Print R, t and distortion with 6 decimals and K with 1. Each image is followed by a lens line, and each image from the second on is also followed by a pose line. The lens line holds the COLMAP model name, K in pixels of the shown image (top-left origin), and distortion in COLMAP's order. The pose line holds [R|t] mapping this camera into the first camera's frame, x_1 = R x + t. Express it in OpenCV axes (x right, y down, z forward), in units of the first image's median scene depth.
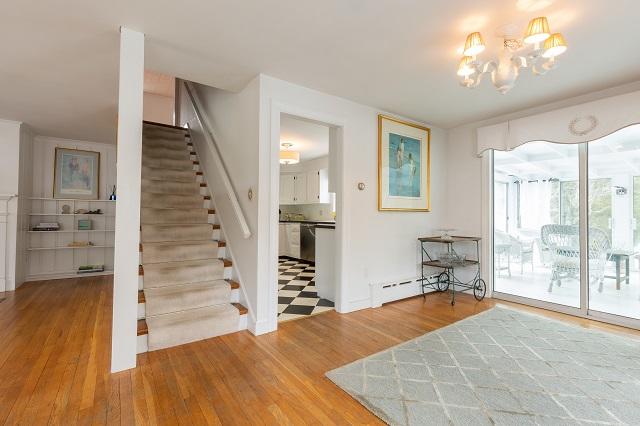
lens RADIAL K [[289.4, 0, 323.6], [0, 289.4, 211.6], [0, 0, 1]] dist [0.001909, 0.000001]
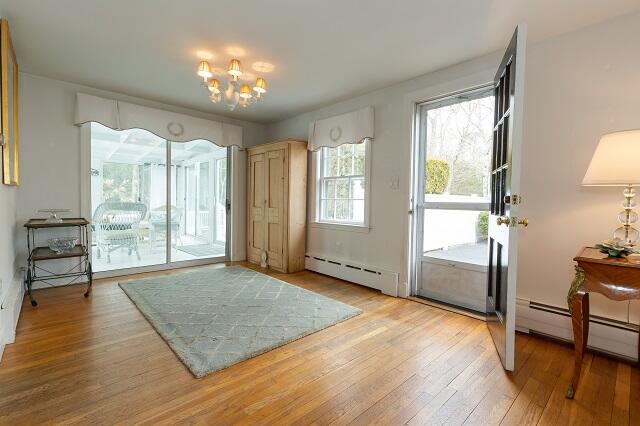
lens RADIAL K [[291.7, 0, 318.7], [0, 291.7, 211.4], [0, 0, 1]] dist [-0.000108, -0.000184]
pose [[-0.120852, -0.045610, 0.991622, -0.555538], [-0.029853, 0.998659, 0.042296, 0.012311], [-0.992222, -0.024491, -0.122051, 0.479808]]
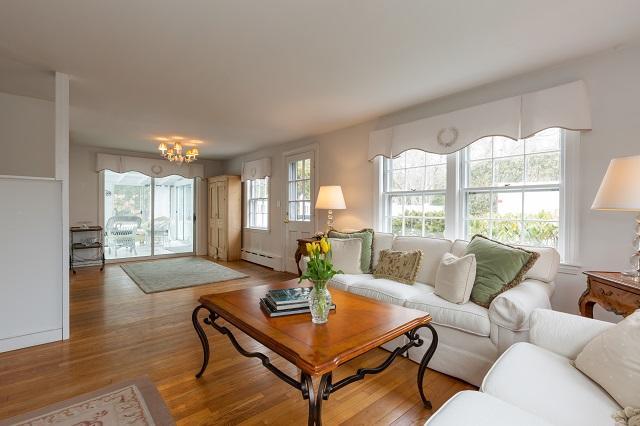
lens RADIAL K [[302.5, 0, 320.0], [0, 302.5, 213.0], [0, 0, 1]] dist [-0.000660, -0.000025]
pose [[-0.073883, -0.021345, 0.997038, -1.405578], [-0.017723, 0.999641, 0.020088, -0.039936], [-0.997109, -0.016186, -0.074234, -0.043349]]
